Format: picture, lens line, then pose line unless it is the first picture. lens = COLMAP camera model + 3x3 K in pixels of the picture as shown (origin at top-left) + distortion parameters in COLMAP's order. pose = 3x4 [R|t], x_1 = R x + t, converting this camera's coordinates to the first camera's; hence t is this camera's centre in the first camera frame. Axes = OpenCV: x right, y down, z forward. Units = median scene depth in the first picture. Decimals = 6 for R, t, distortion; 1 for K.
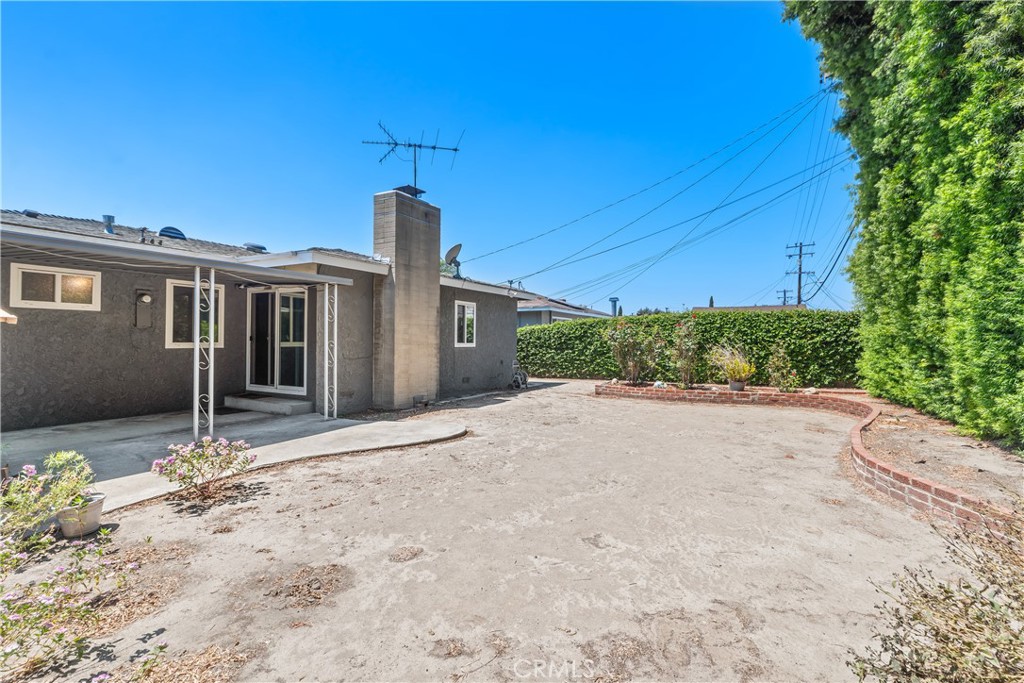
lens RADIAL K [[473.2, 0, 512.3], [0, 473.2, 336.5], [0, 0, 1]] dist [0.009127, -0.000124]
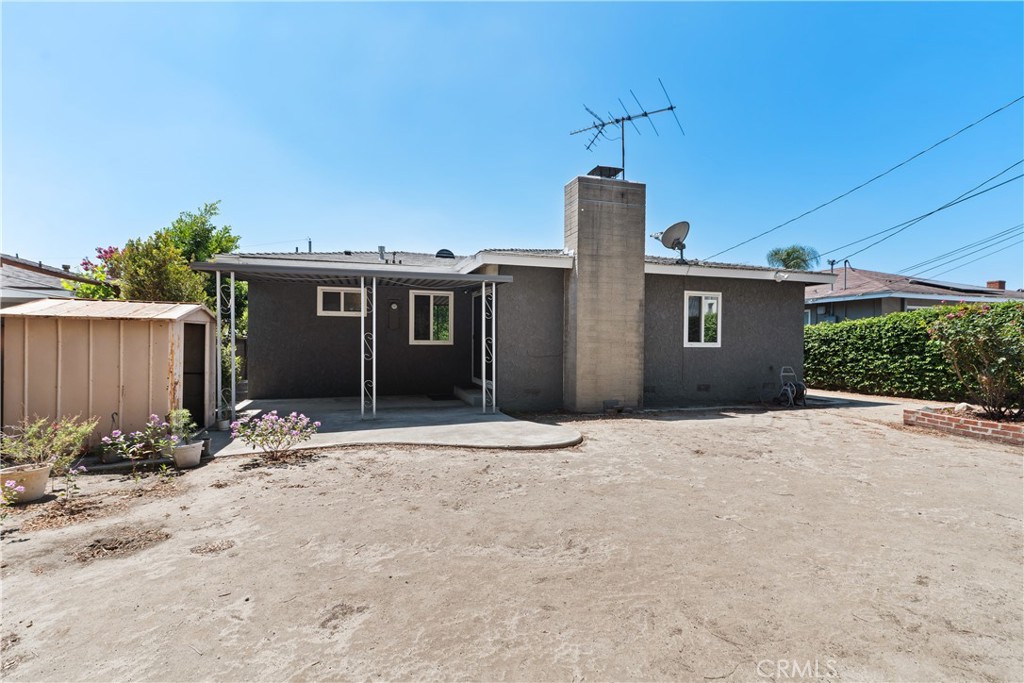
lens RADIAL K [[469.4, 0, 511.2], [0, 469.4, 347.0], [0, 0, 1]] dist [0.008147, -0.000664]
pose [[0.723474, 0.007196, -0.690314, 0.288416], [0.002290, 0.999915, 0.012824, 0.013536], [0.690348, -0.010859, 0.723396, 0.240389]]
